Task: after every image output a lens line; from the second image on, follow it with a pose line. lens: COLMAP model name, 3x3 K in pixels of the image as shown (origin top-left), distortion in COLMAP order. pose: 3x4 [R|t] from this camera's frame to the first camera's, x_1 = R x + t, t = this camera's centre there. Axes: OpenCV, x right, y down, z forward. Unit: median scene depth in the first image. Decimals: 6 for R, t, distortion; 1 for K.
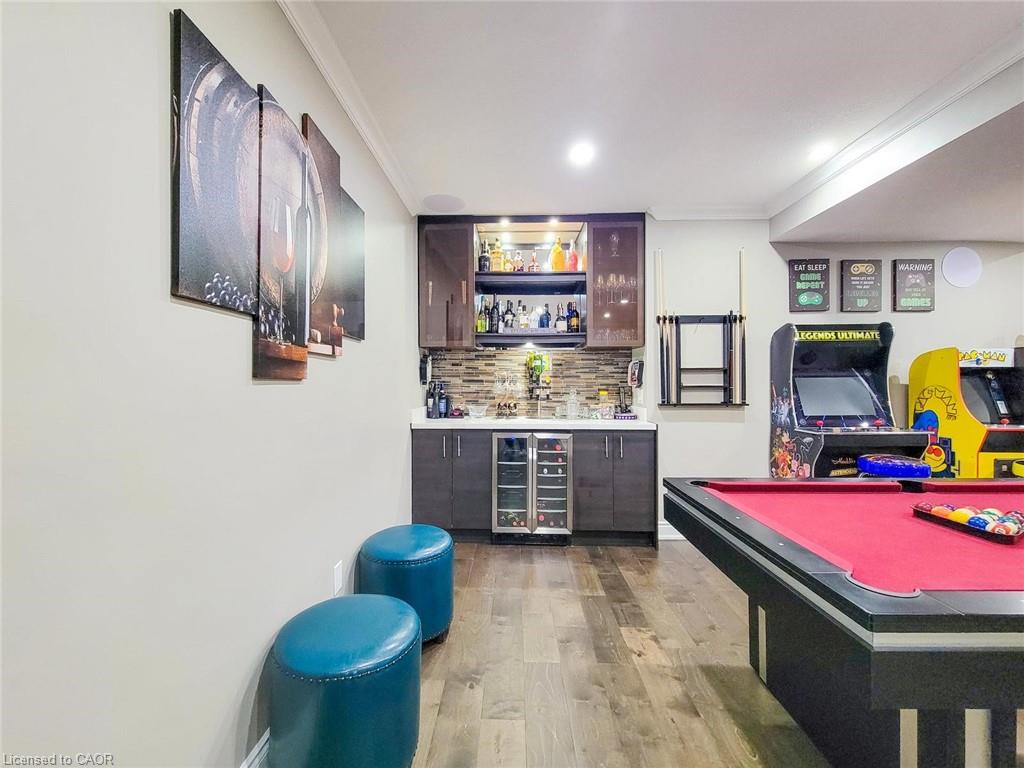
lens RADIAL K [[421.7, 0, 502.7], [0, 421.7, 380.0], [0, 0, 1]] dist [0.001005, 0.000114]
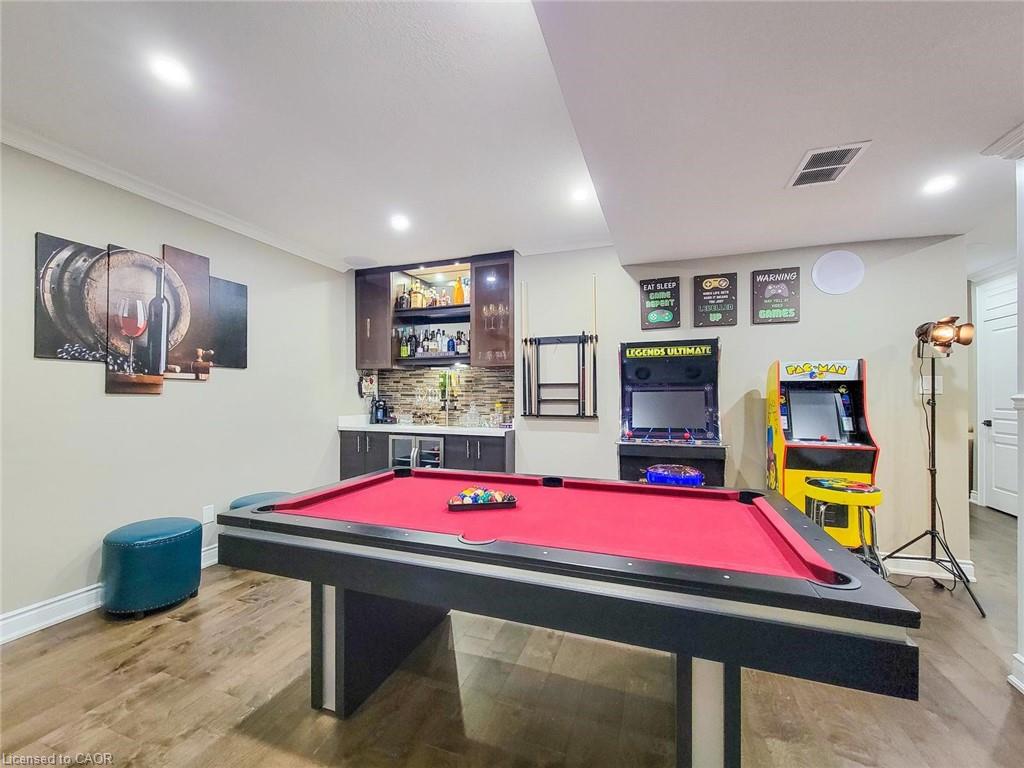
lens RADIAL K [[420.1, 0, 507.5], [0, 420.1, 394.1], [0, 0, 1]] dist [0.000502, 0.000042]
pose [[0.948394, 0.000396, -0.317093, 0.697560], [-0.000488, 1.000000, -0.000210, 0.000119], [0.317093, 0.000354, 0.948394, -0.103140]]
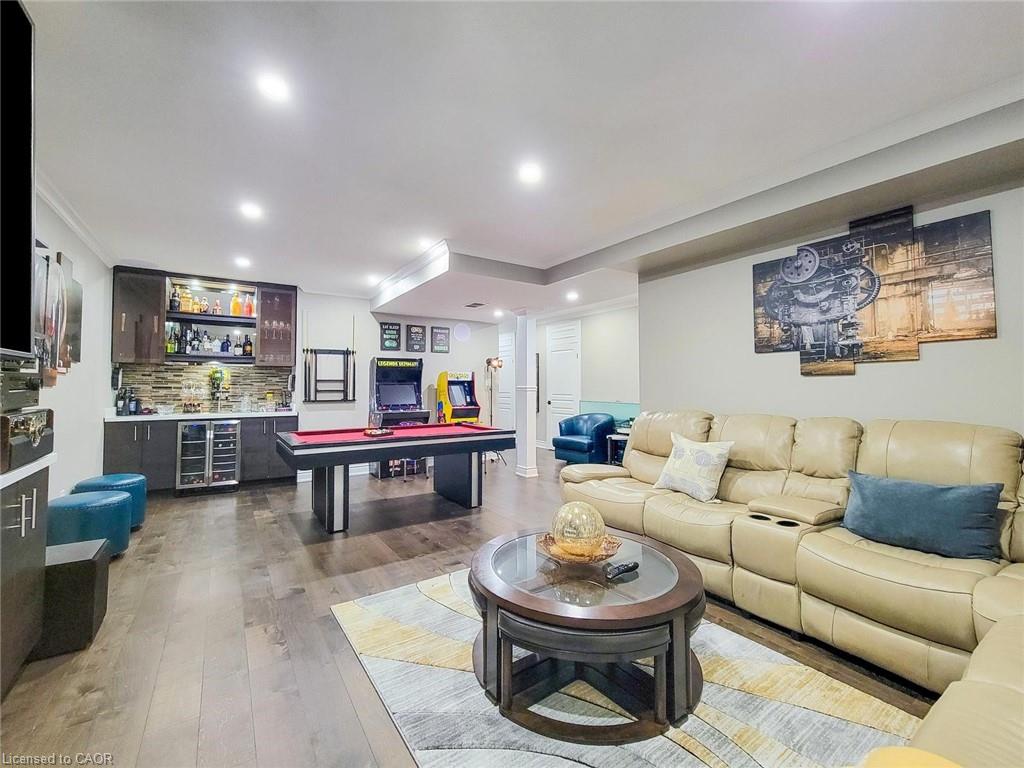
lens RADIAL K [[428.7, 0, 506.6], [0, 428.7, 369.3], [0, 0, 1]] dist [-0.000663, -0.000050]
pose [[0.819791, 0.021729, 0.572251, 0.054818], [0.002718, 0.999121, -0.041832, 0.004996], [-0.572657, 0.035848, 0.819011, -0.869591]]
